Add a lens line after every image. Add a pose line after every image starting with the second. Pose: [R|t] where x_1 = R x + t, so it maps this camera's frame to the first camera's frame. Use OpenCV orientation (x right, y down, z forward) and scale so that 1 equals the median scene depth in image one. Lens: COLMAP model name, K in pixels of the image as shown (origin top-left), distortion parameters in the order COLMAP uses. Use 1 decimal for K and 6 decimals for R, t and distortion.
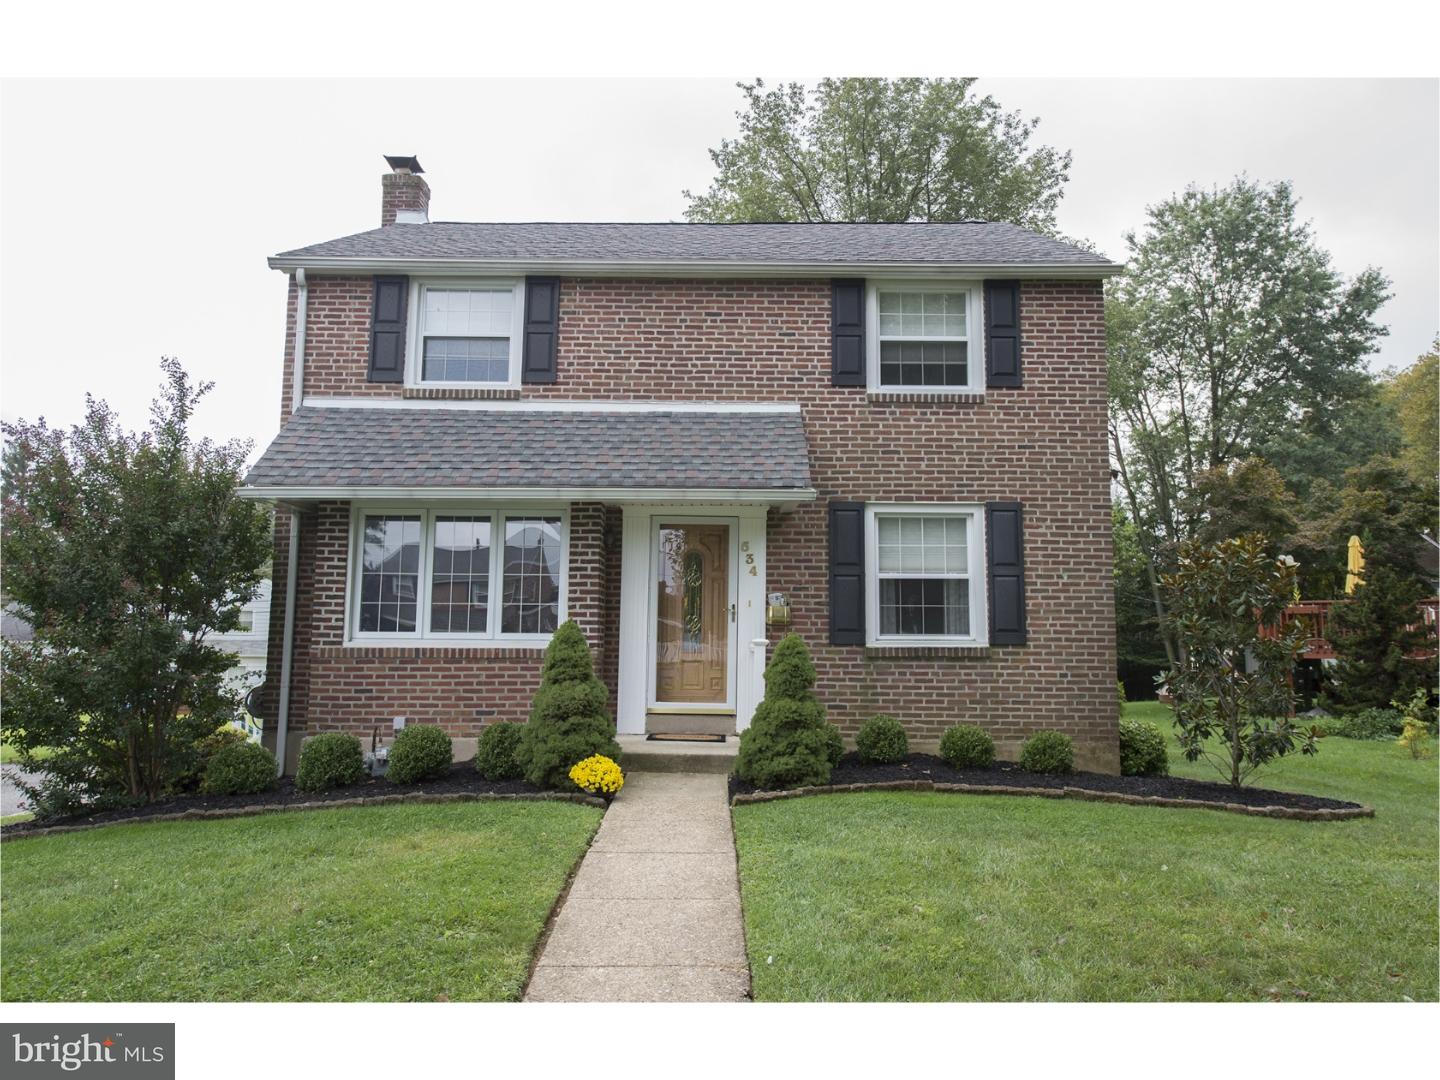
lens RADIAL K [[968.1, 0, 721.3], [0, 968.1, 539.9], [0, 0, 1]] dist [-0.001636, -0.000313]
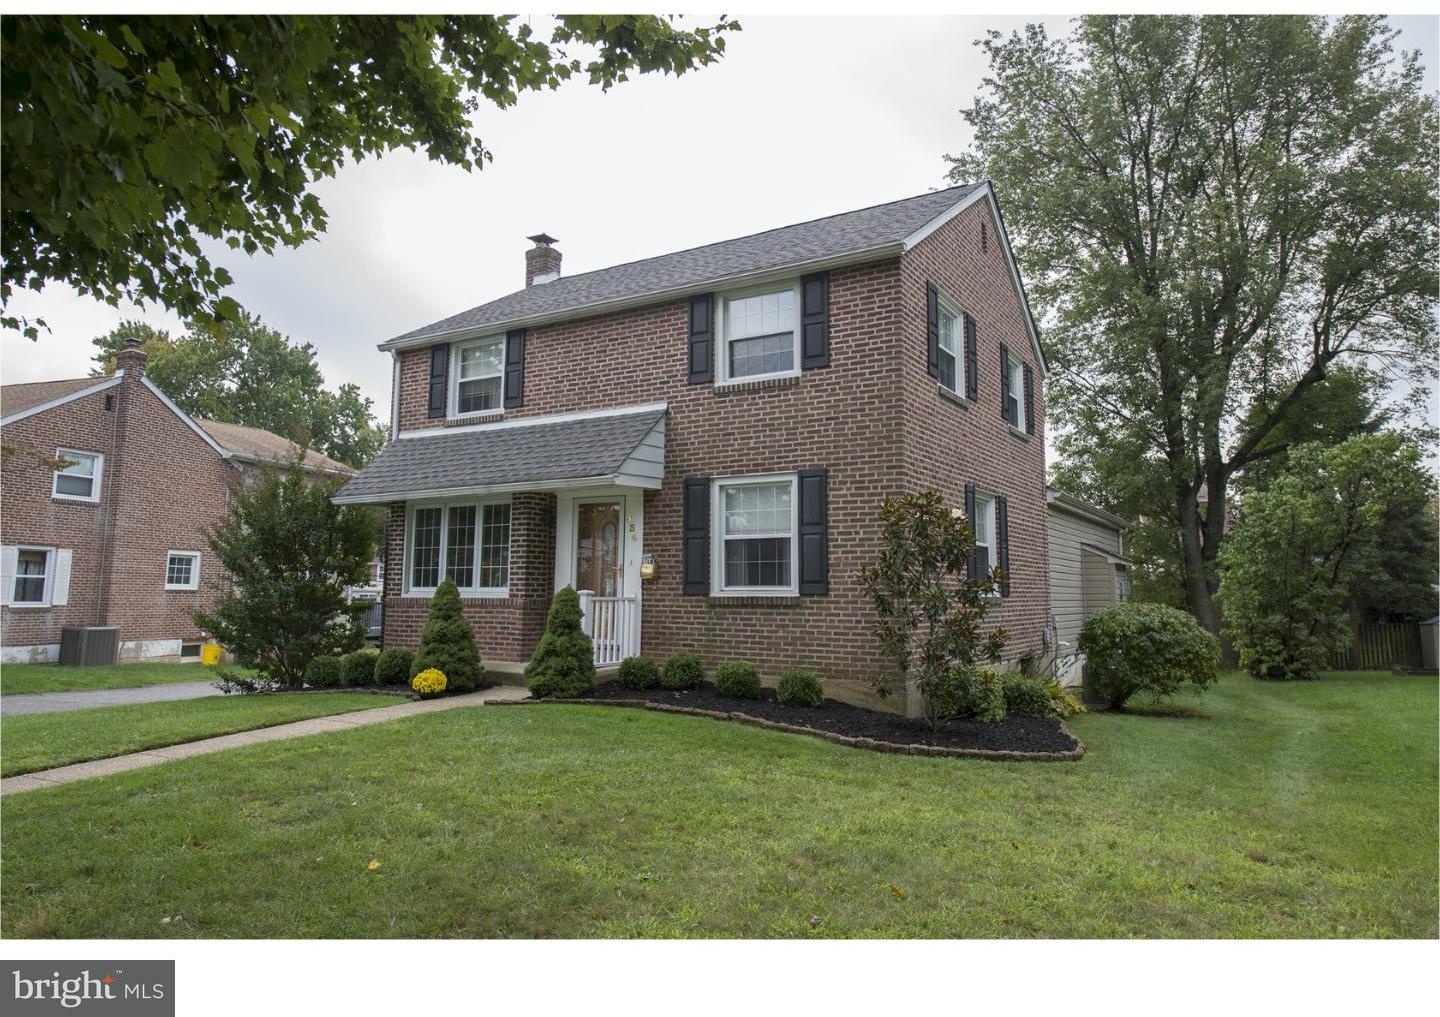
lens RADIAL K [[953.4, 0, 732.6], [0, 953.4, 496.6], [0, 0, 1]] dist [-0.002666, -0.000648]
pose [[0.855833, -0.056910, -0.514112, 0.779892], [0.055032, 0.998306, -0.018898, 0.009145], [0.514316, -0.012119, 0.857515, -0.010675]]
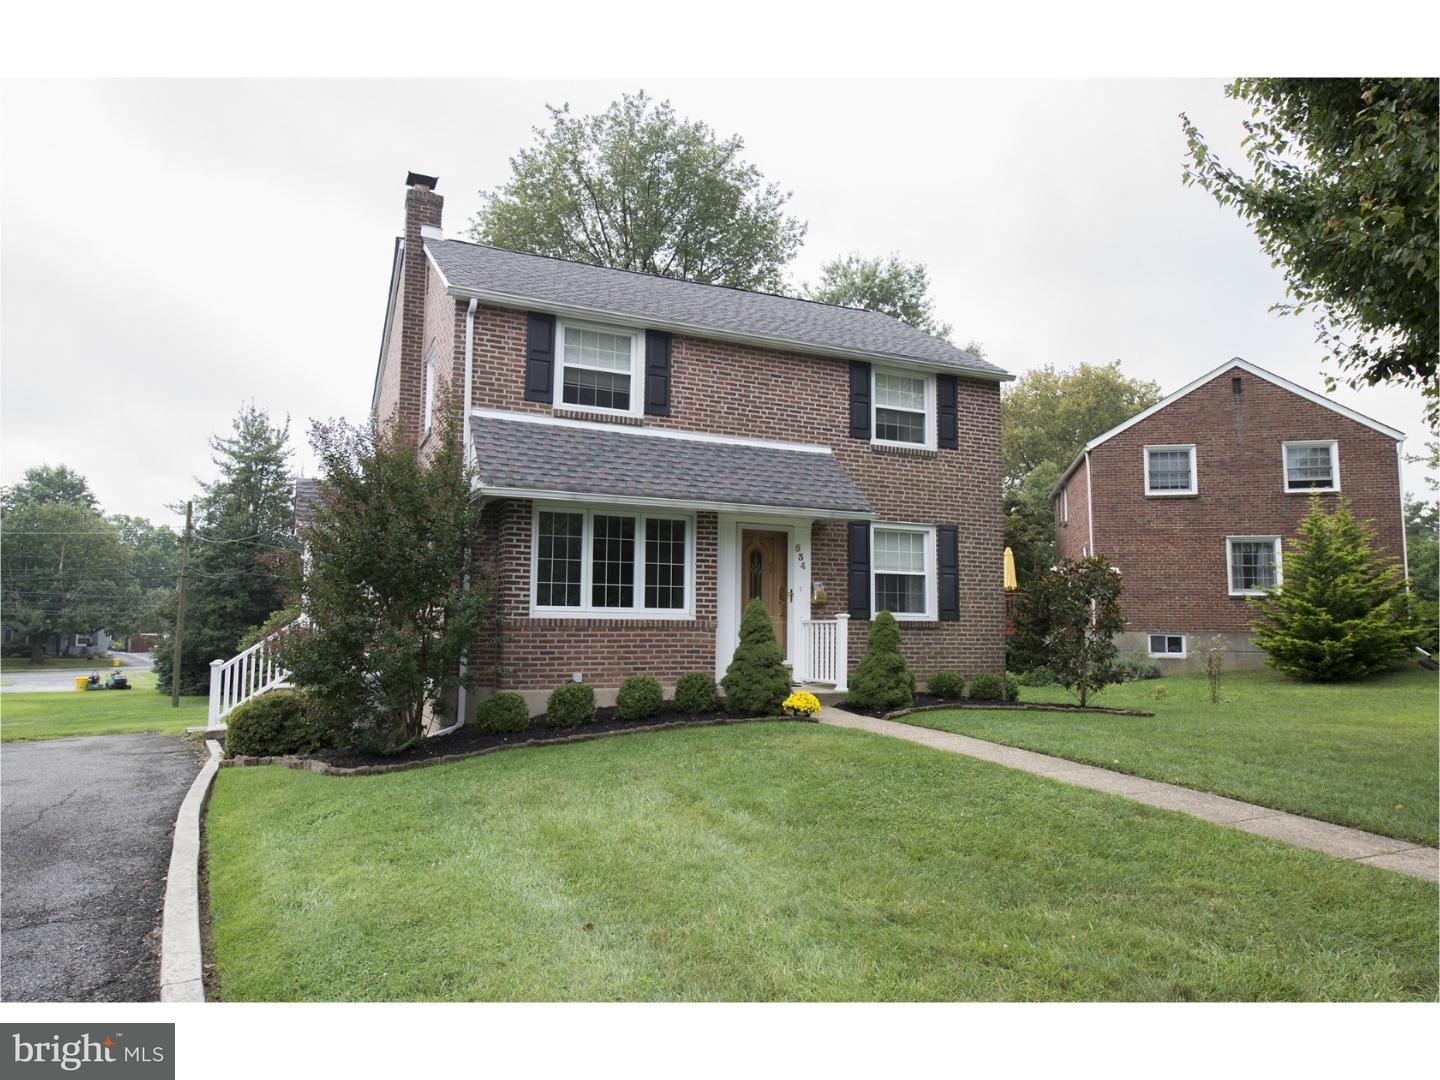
lens RADIAL K [[968.1, 0, 721.9], [0, 968.1, 545.7], [0, 0, 1]] dist [-0.001636, -0.000313]
pose [[0.904367, 0.038960, 0.424973, -0.656071], [-0.049531, 0.998677, 0.013848, -0.010216], [-0.423871, -0.033573, 0.905100, -0.210080]]
